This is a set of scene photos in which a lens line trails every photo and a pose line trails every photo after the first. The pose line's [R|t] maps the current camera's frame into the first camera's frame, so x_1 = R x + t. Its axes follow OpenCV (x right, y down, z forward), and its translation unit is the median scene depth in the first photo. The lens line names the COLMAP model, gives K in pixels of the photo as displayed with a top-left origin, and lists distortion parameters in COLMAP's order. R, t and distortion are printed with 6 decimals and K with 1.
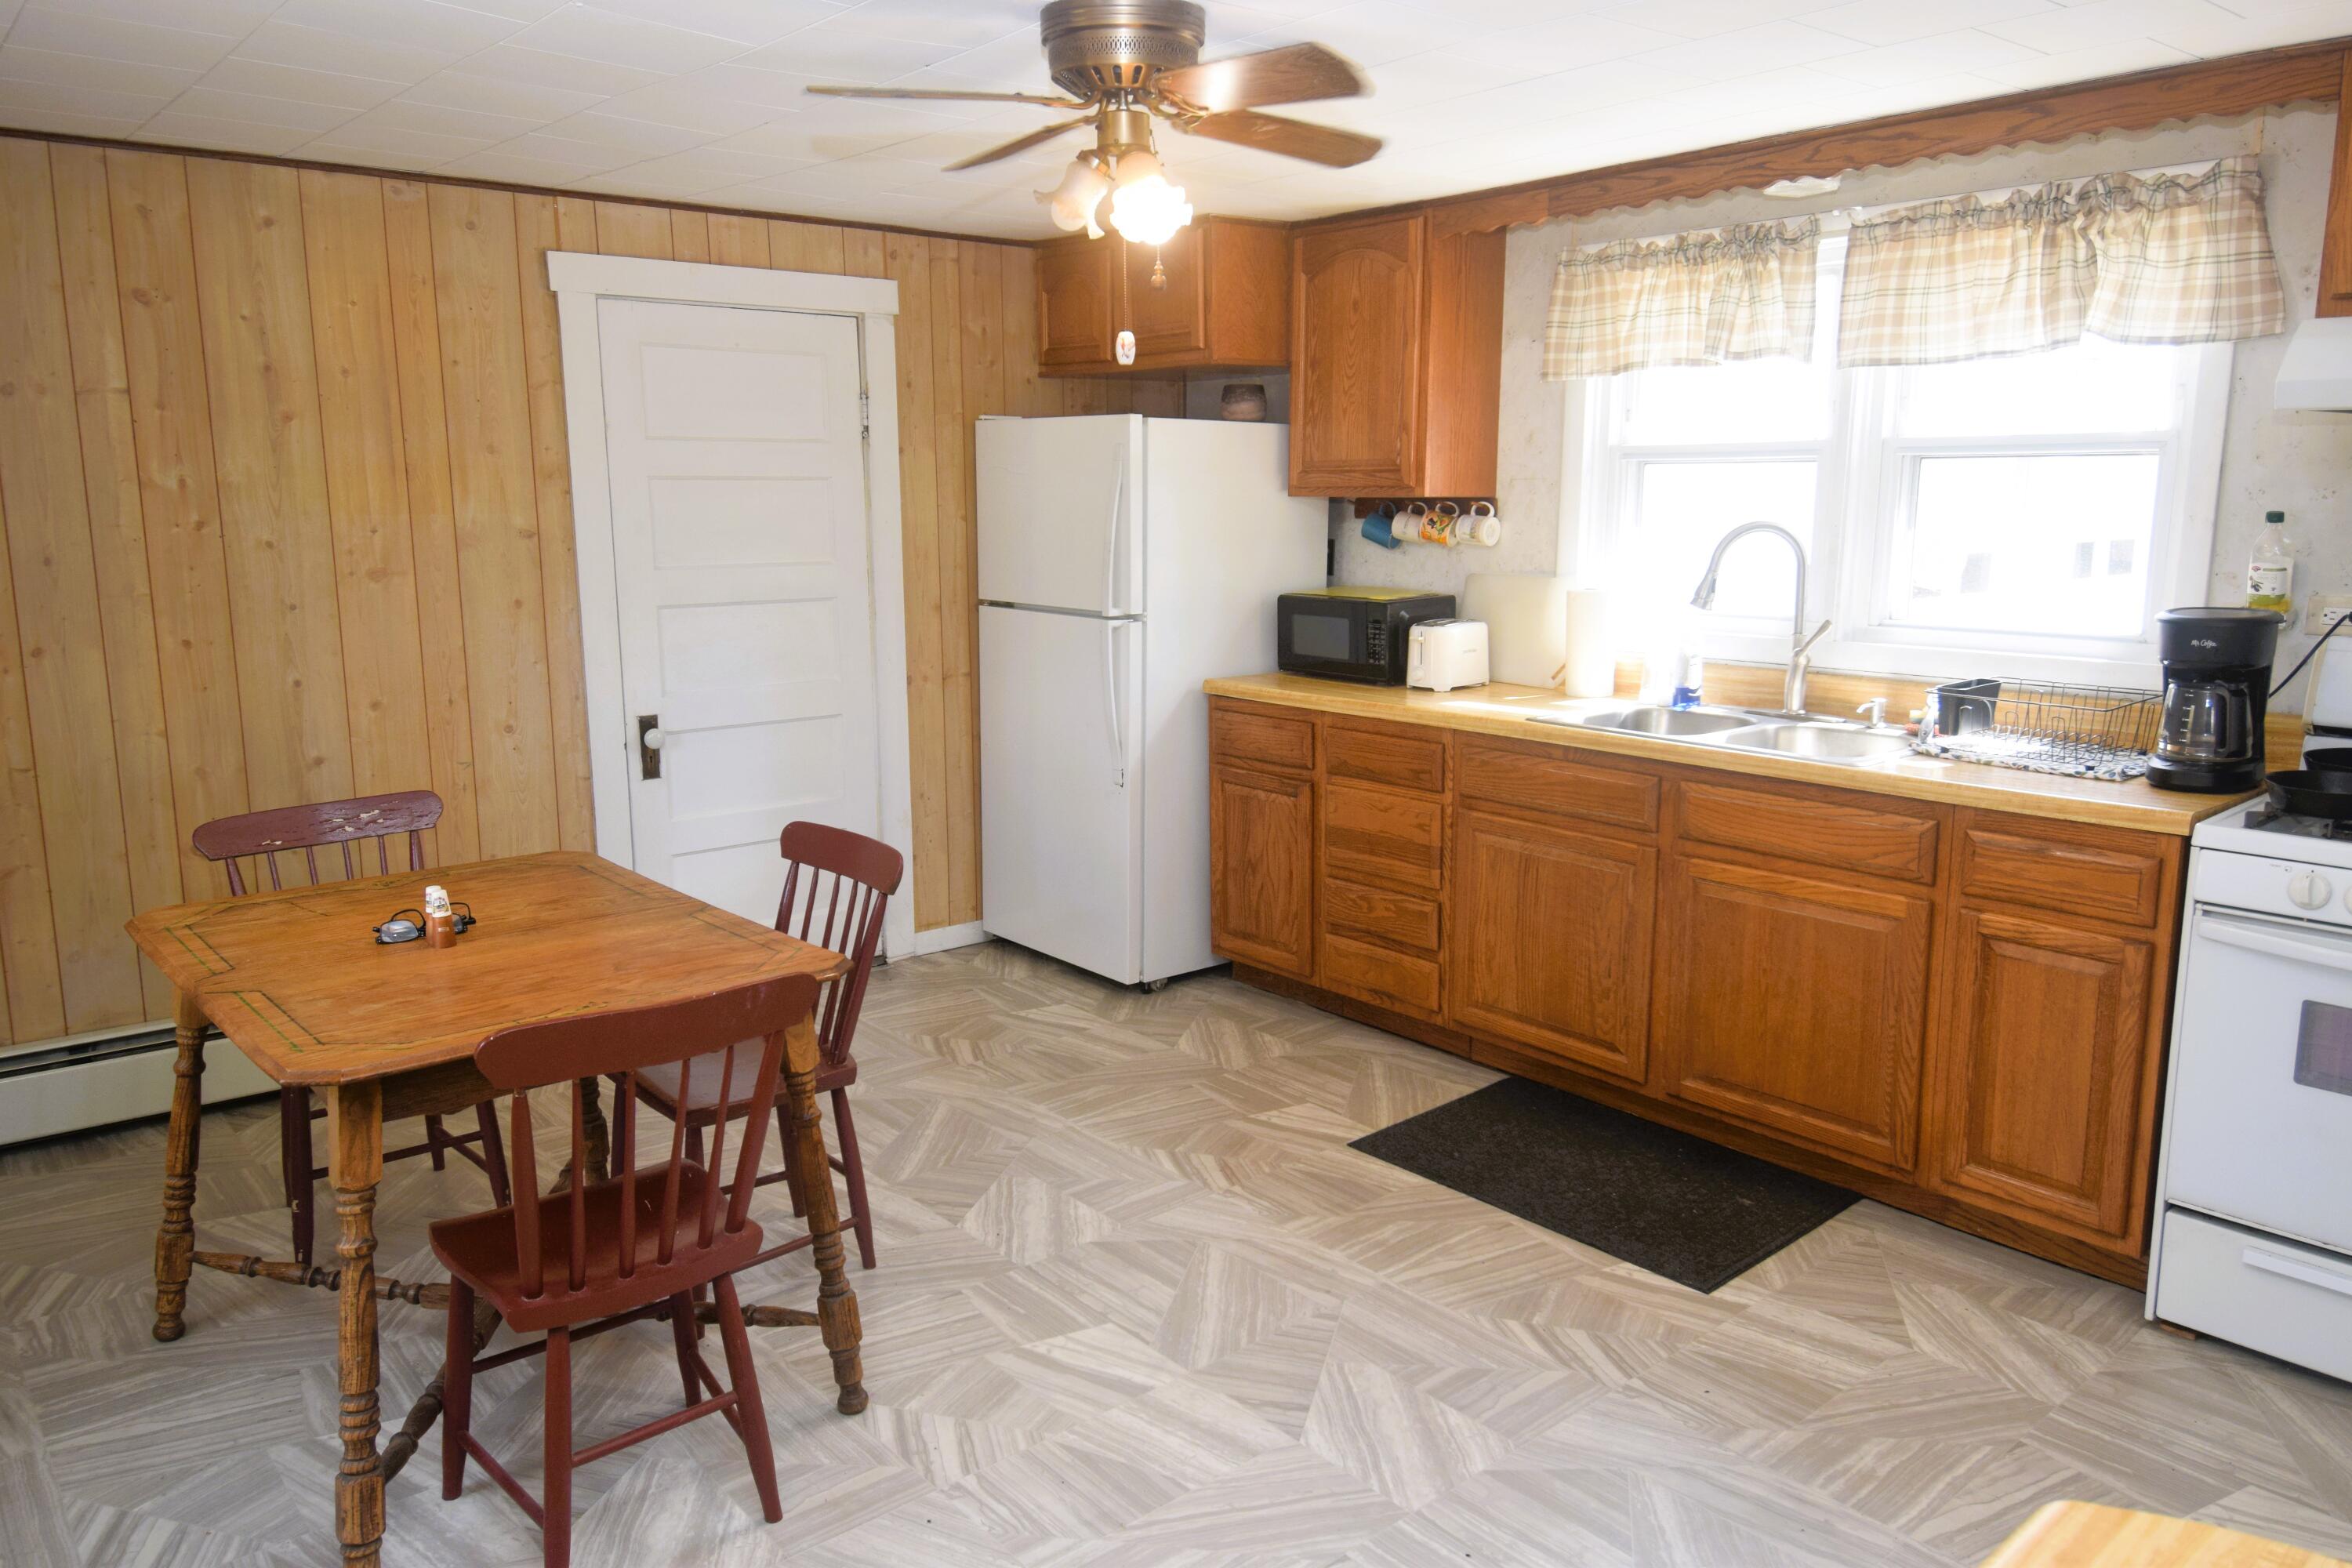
lens RADIAL K [[1583.2, 0, 1204.8], [0, 1583.2, 816.6], [0, 0, 1]] dist [0.010683, -0.006838]
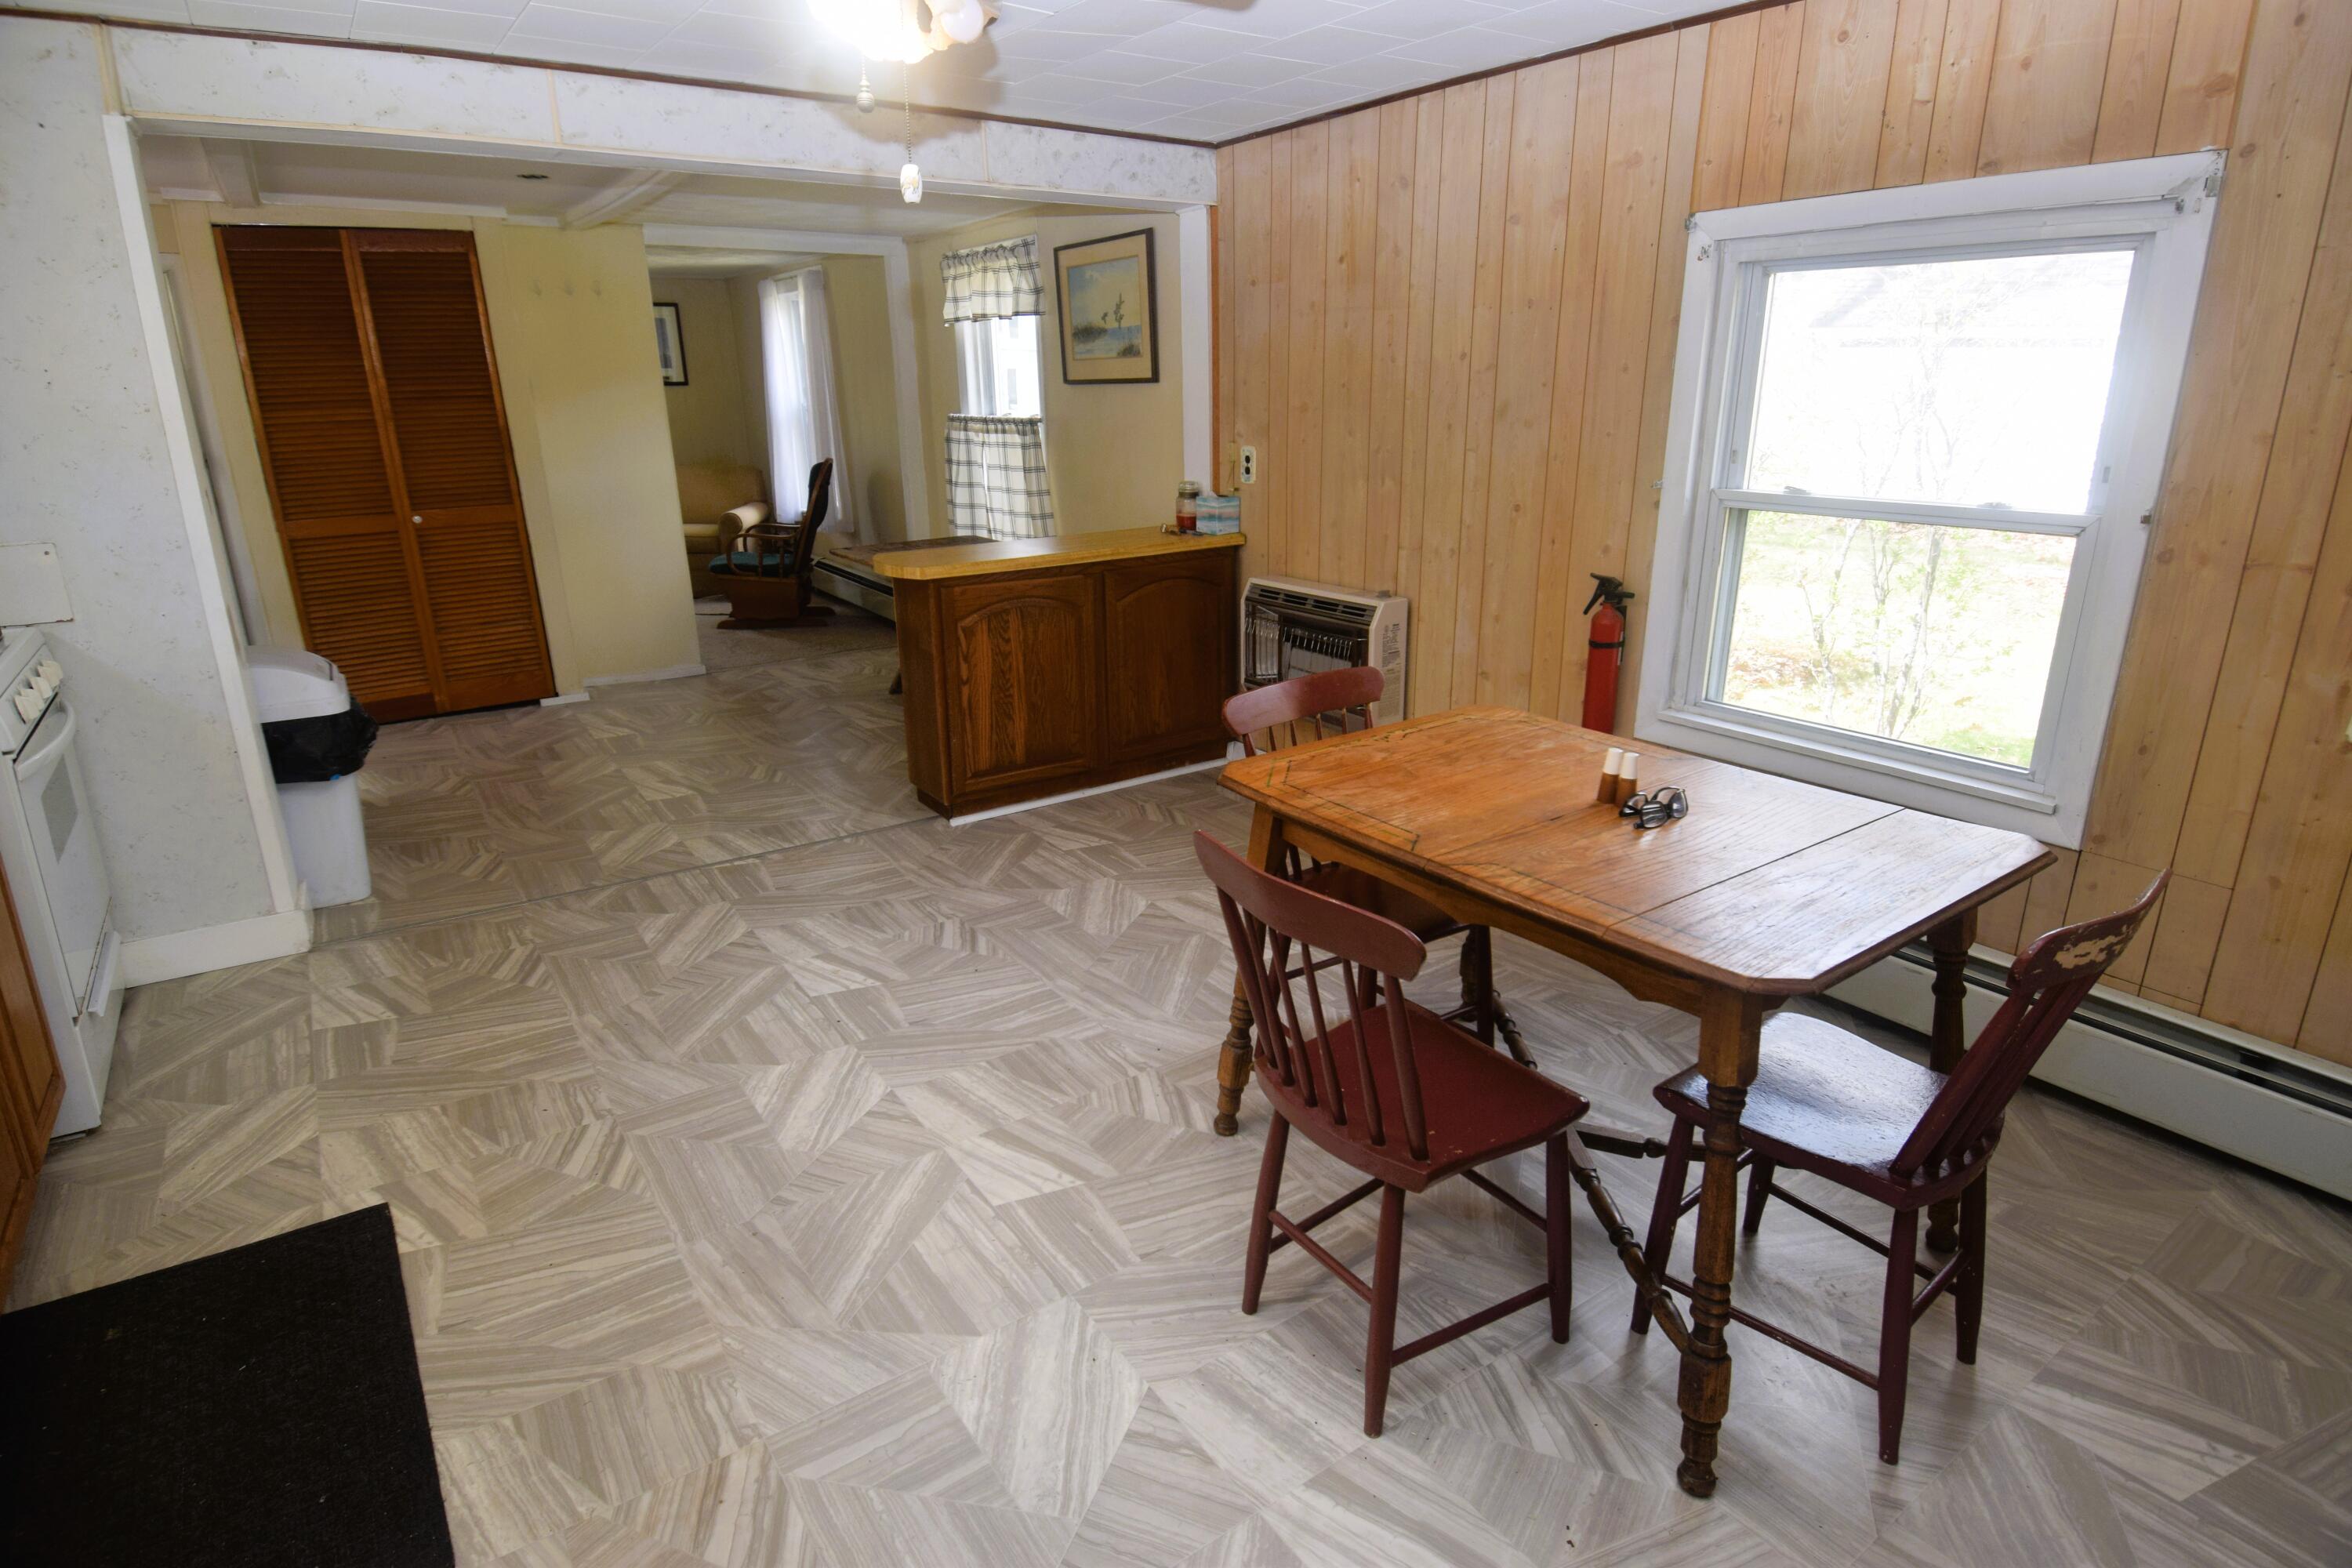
lens RADIAL K [[1225.7, 0, 1157.6], [0, 1225.7, 795.9], [0, 0, 1]] dist [0.014107, -0.026476]
pose [[-0.992089, -0.037147, 0.119914, -0.191039], [0.027477, 0.867800, 0.496154, -0.227542], [-0.122492, 0.495523, -0.859914, 1.183225]]
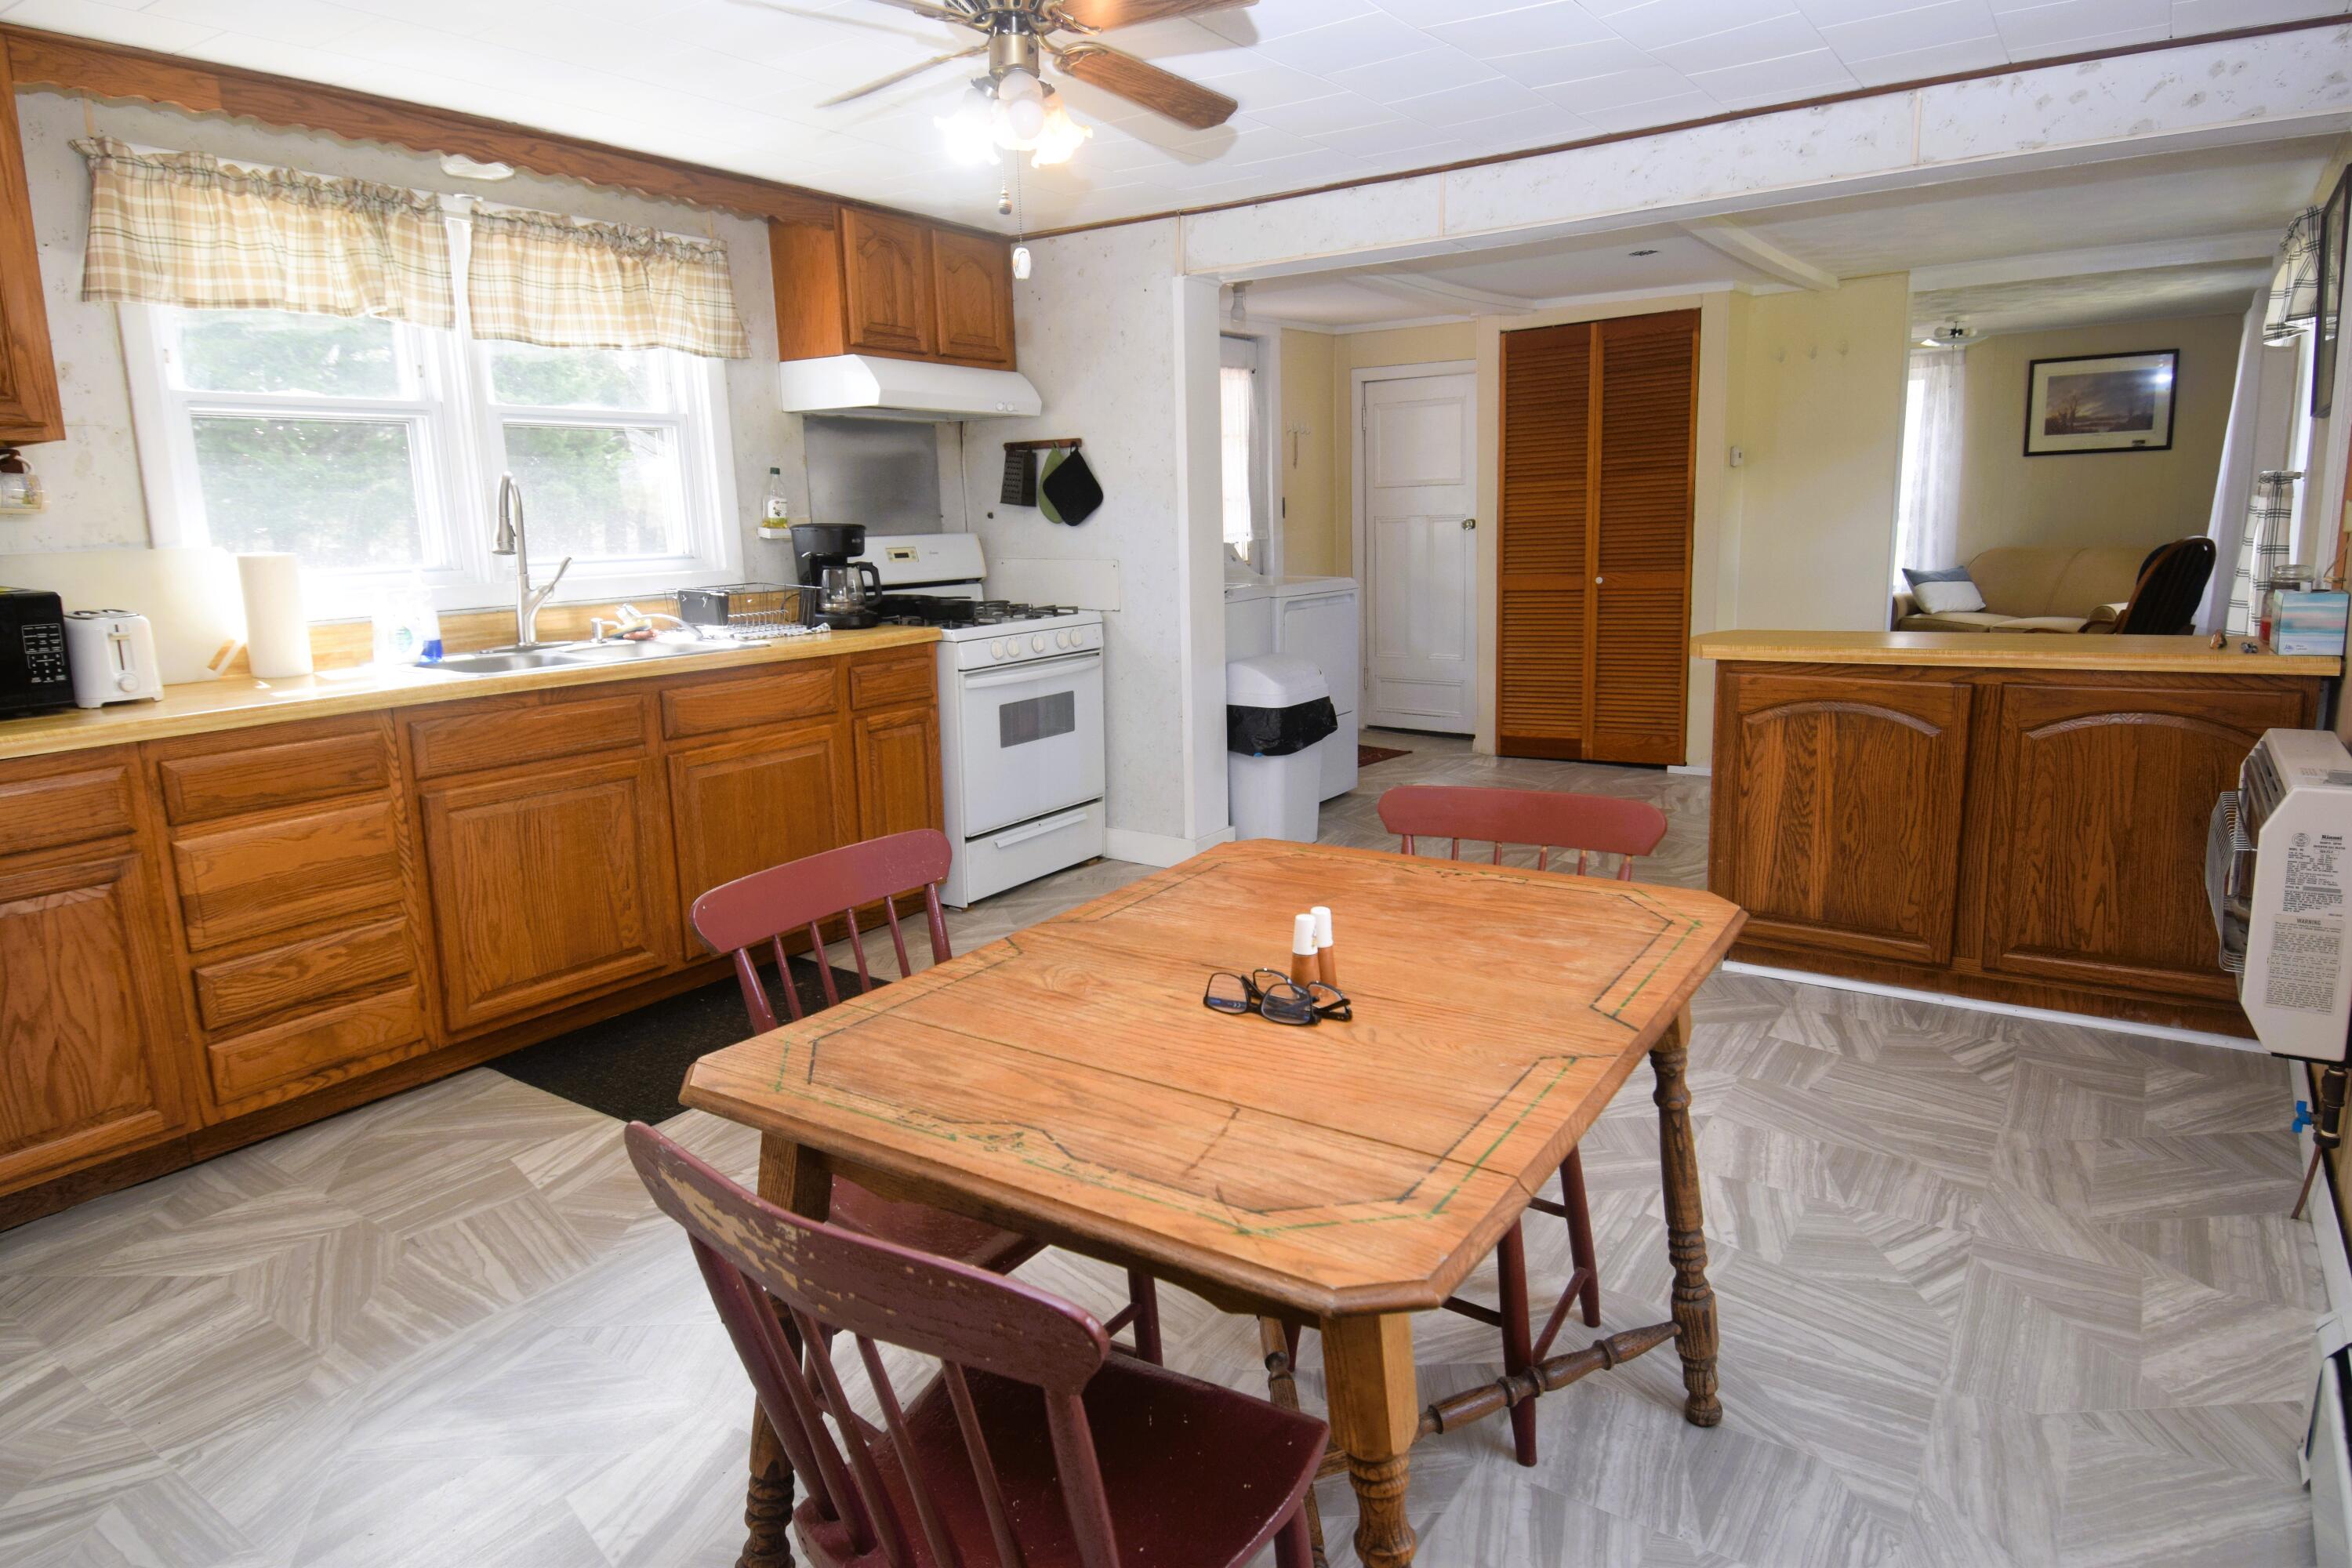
lens RADIAL K [[1350.5, 0, 1173.9], [0, 1350.5, 783.7], [0, 0, 1]] dist [0.011659, -0.010904]
pose [[-0.237331, -0.192974, 0.952069, -0.690785], [0.216387, 0.944945, 0.245470, -0.111199], [-0.947022, 0.264273, -0.182508, 0.782107]]
